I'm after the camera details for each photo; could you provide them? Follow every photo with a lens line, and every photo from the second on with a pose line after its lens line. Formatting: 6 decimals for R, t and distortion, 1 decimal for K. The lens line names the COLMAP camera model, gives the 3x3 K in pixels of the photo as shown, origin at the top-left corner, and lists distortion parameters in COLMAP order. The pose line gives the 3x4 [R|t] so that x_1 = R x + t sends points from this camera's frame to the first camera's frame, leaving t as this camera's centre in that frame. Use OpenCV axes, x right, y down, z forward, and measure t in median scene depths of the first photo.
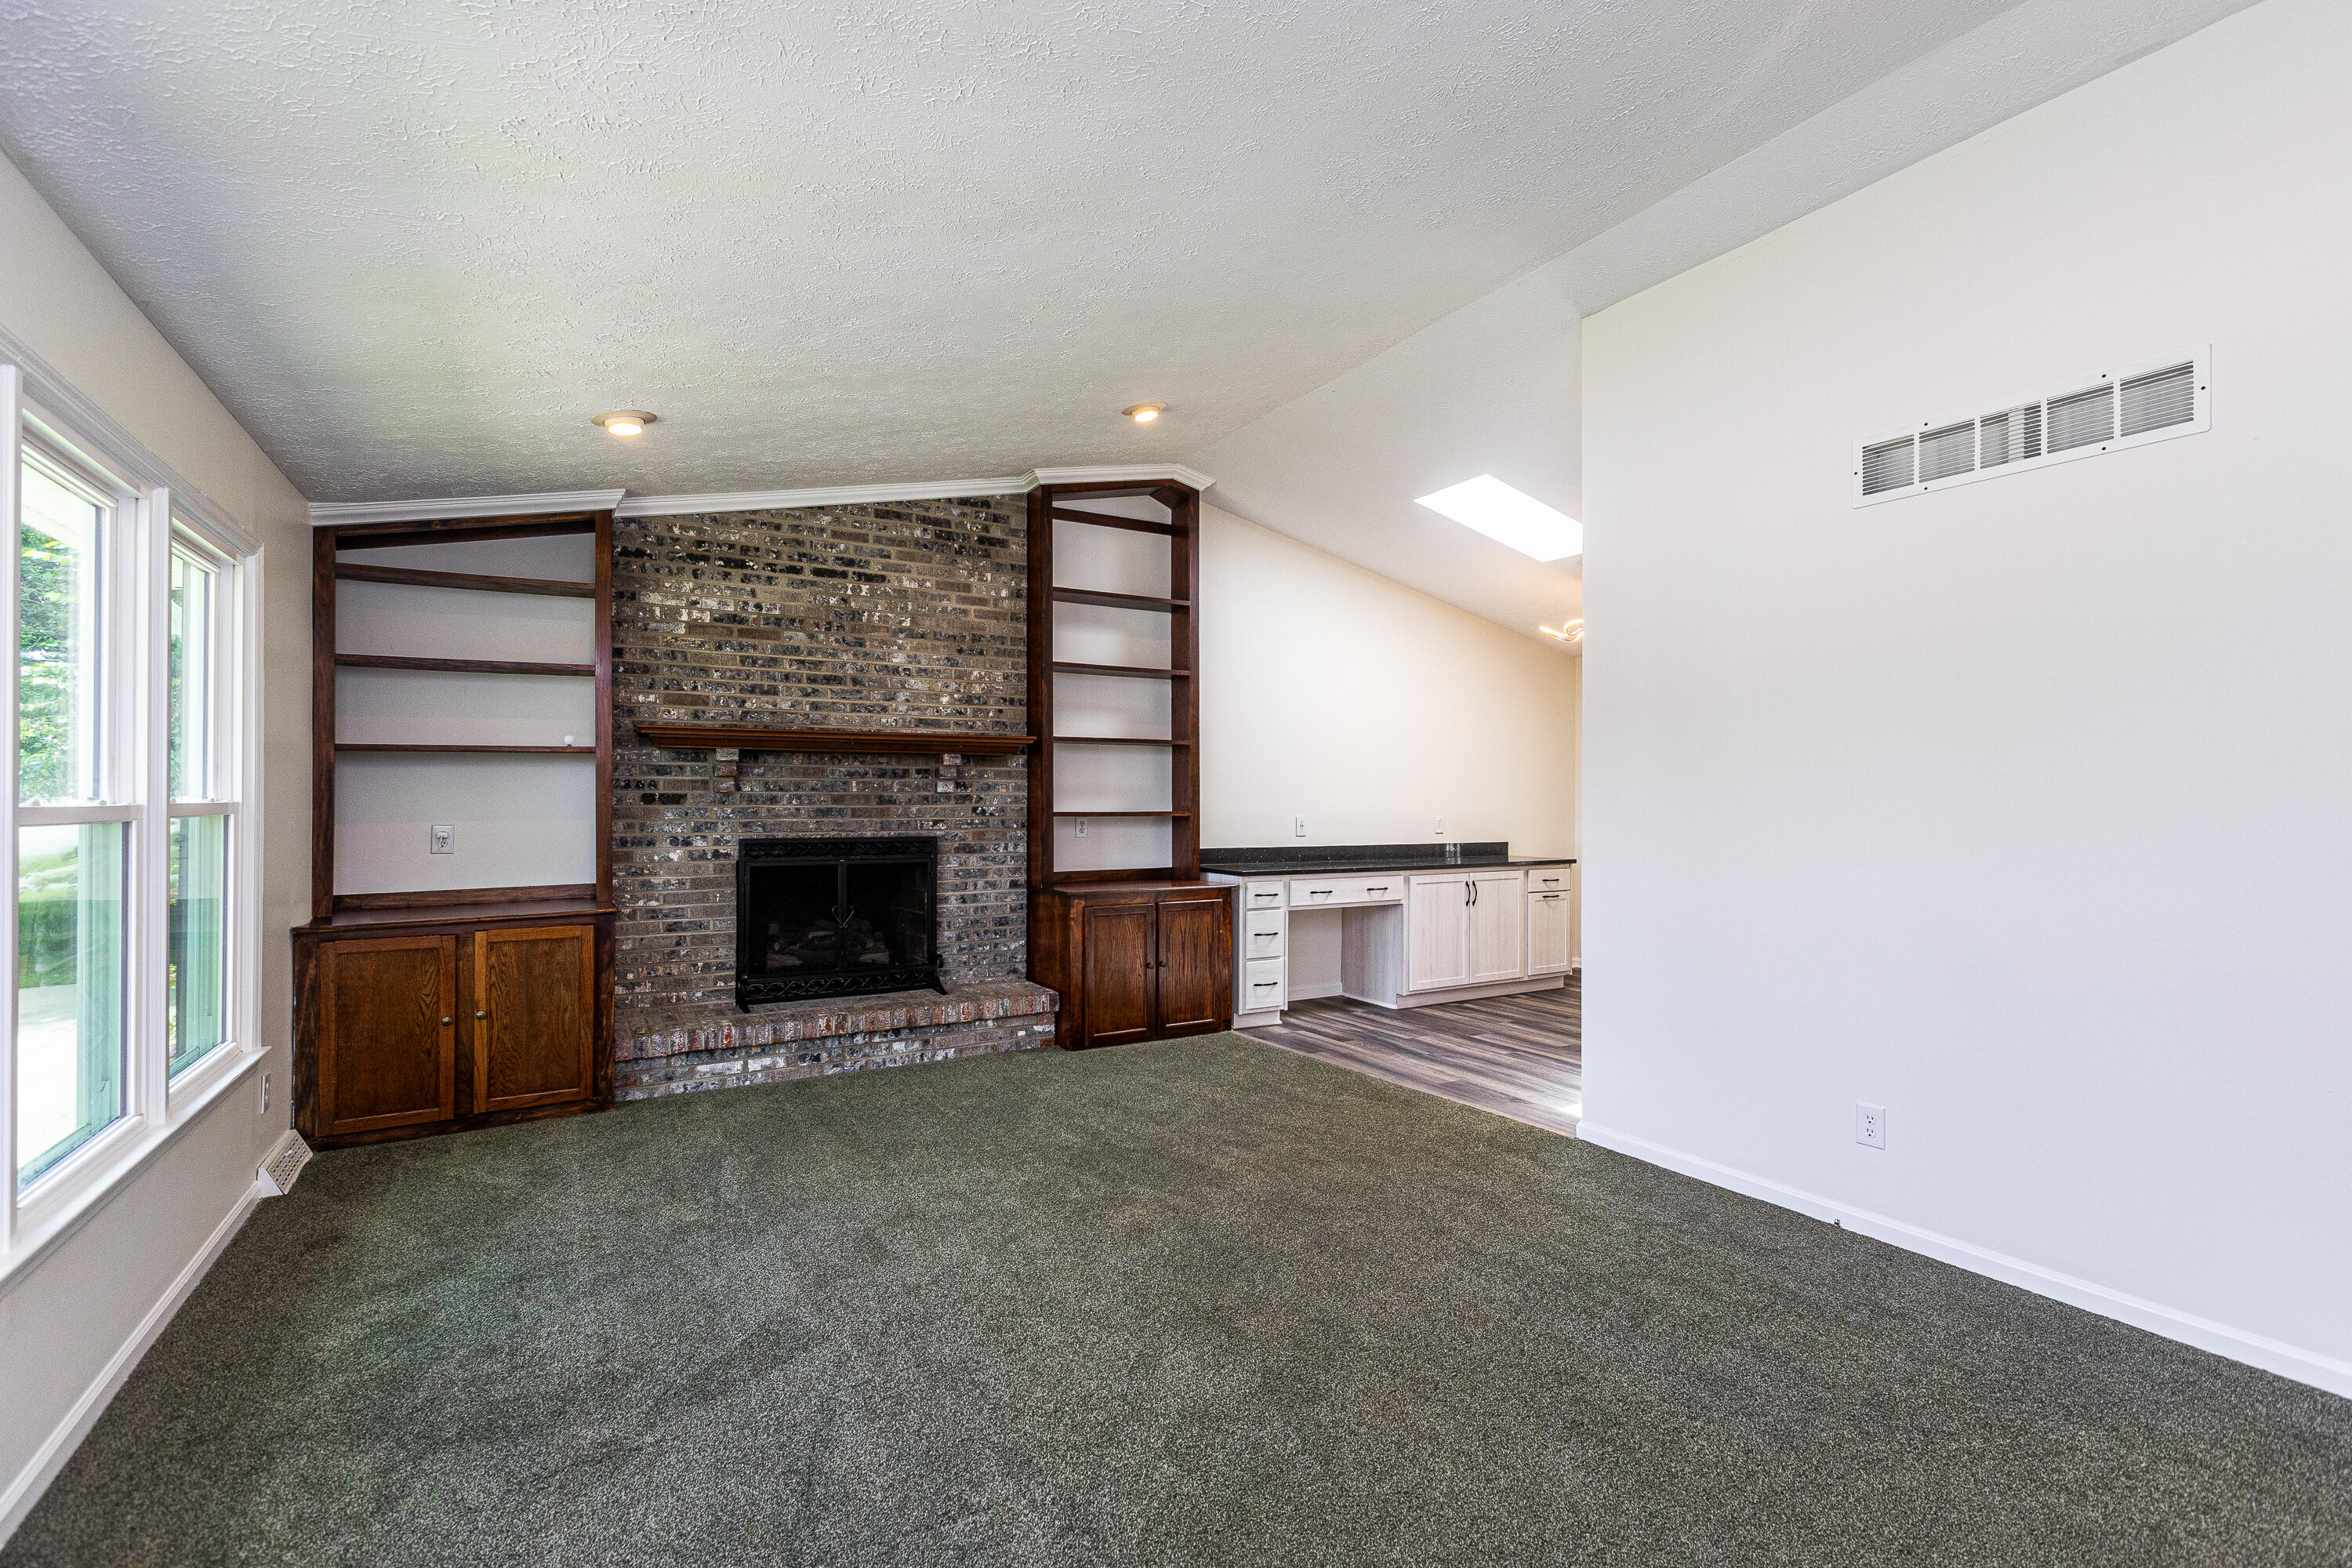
lens RADIAL K [[1041.1, 0, 1177.3], [0, 1041.1, 793.3], [0, 0, 1]] dist [0.003133, -0.000871]
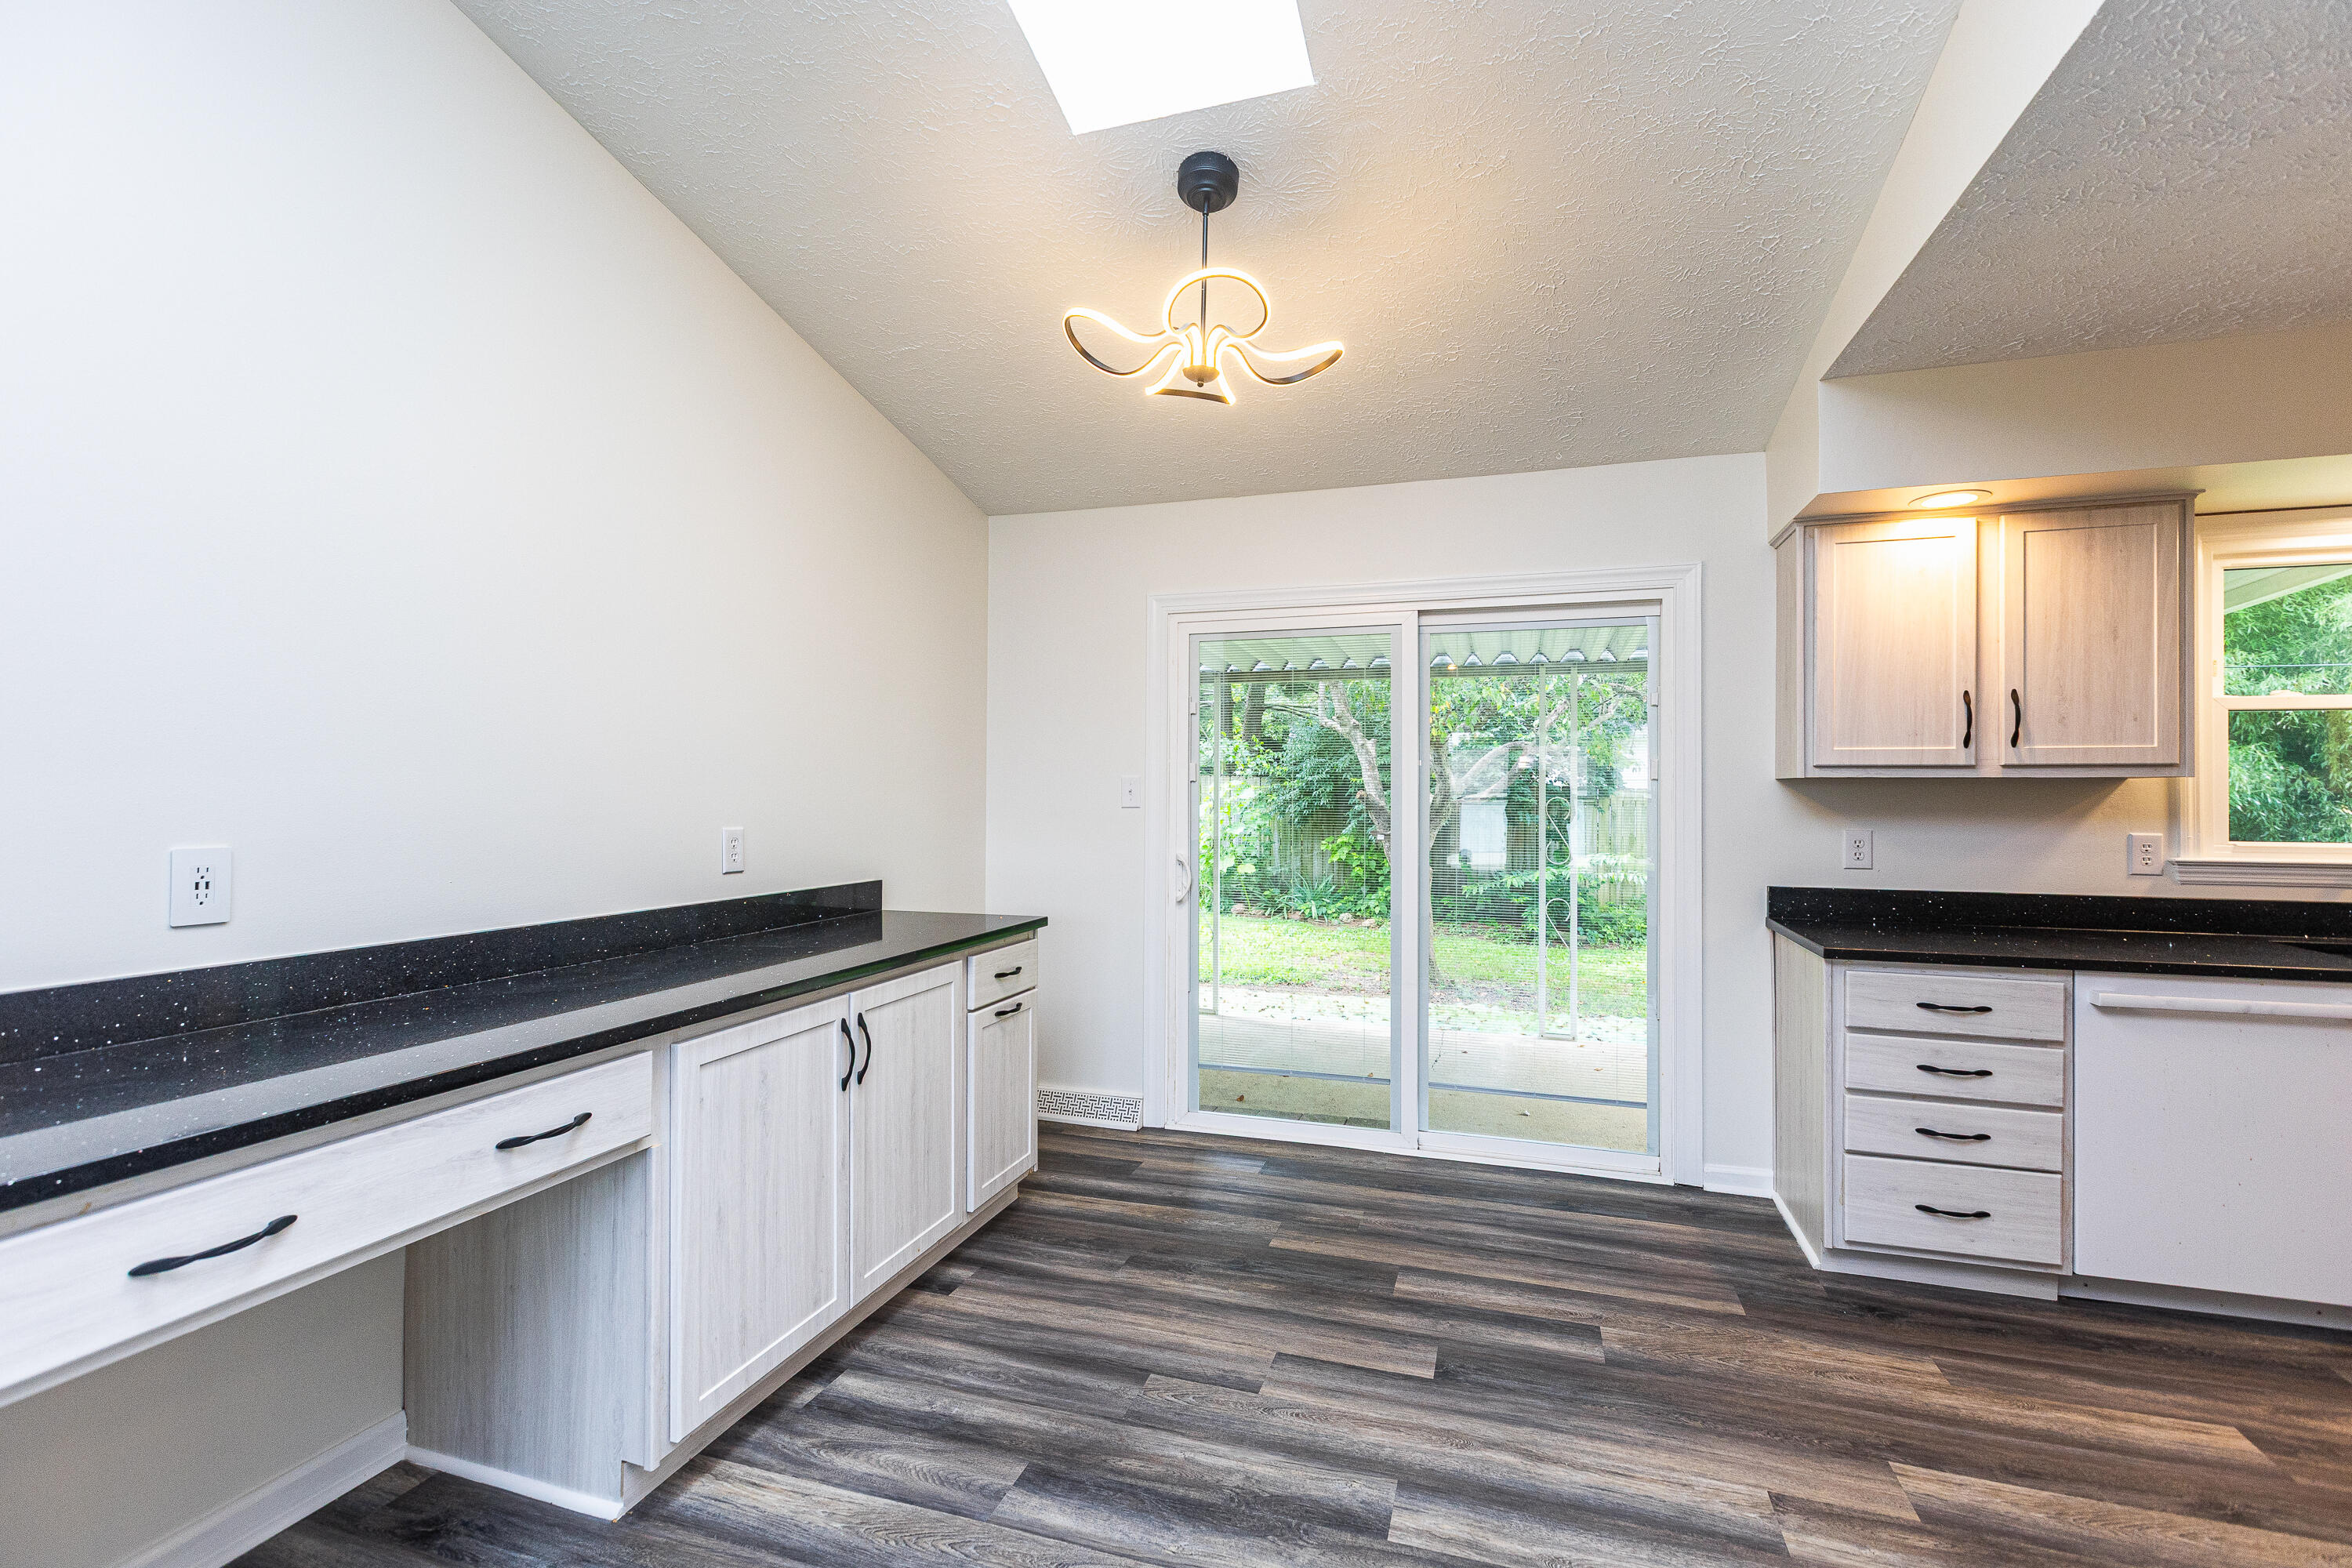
lens RADIAL K [[1041.1, 0, 1177.9], [0, 1041.1, 788.0], [0, 0, 1]] dist [0.003133, -0.000871]
pose [[0.749602, 0.002226, 0.661885, 0.130669], [-0.003917, 0.999992, 0.001073, 0.006507], [-0.661877, -0.003396, 0.749605, 0.662649]]
